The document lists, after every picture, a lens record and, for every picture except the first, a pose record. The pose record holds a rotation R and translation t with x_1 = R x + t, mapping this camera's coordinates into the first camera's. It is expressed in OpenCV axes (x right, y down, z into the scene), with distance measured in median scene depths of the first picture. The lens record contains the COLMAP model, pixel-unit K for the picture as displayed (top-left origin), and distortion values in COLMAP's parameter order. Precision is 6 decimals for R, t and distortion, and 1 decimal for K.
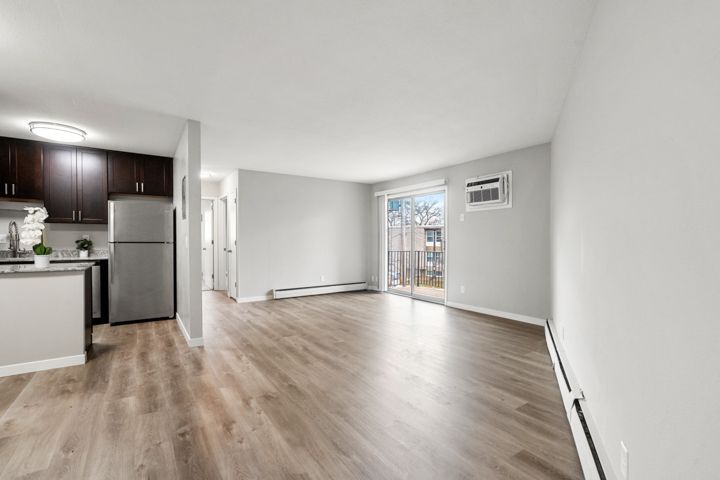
lens RADIAL K [[321.9, 0, 366.7], [0, 321.9, 220.2], [0, 0, 1]] dist [0.011486, 0.000509]
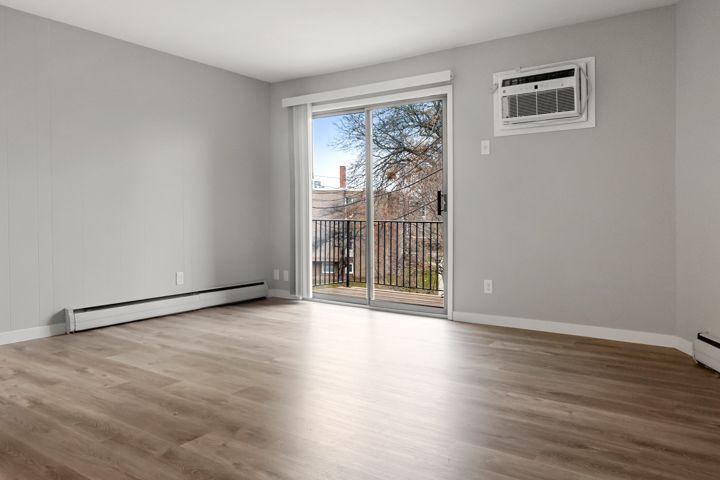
lens RADIAL K [[518.8, 0, 353.6], [0, 518.8, 212.5], [0, 0, 1]] dist [0.002248, -0.004346]
pose [[0.941916, 0.000102, 0.335848, -0.197124], [-0.019438, 0.998340, 0.054213, 0.059107], [-0.335285, -0.057592, 0.940355, 0.313931]]
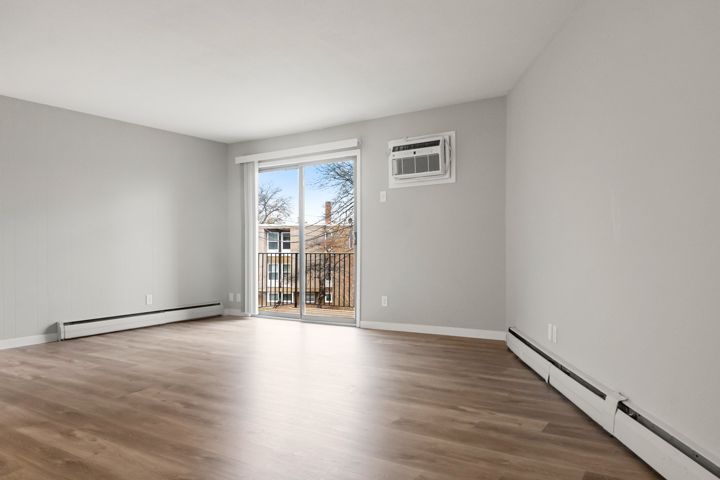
lens RADIAL K [[494.9, 0, 362.3], [0, 494.9, 225.8], [0, 0, 1]] dist [0.005671, -0.005561]
pose [[0.925763, 0.003705, 0.378087, -0.155484], [-0.009416, 0.999868, 0.013255, 0.043675], [-0.377988, -0.015831, 0.925675, 0.048737]]
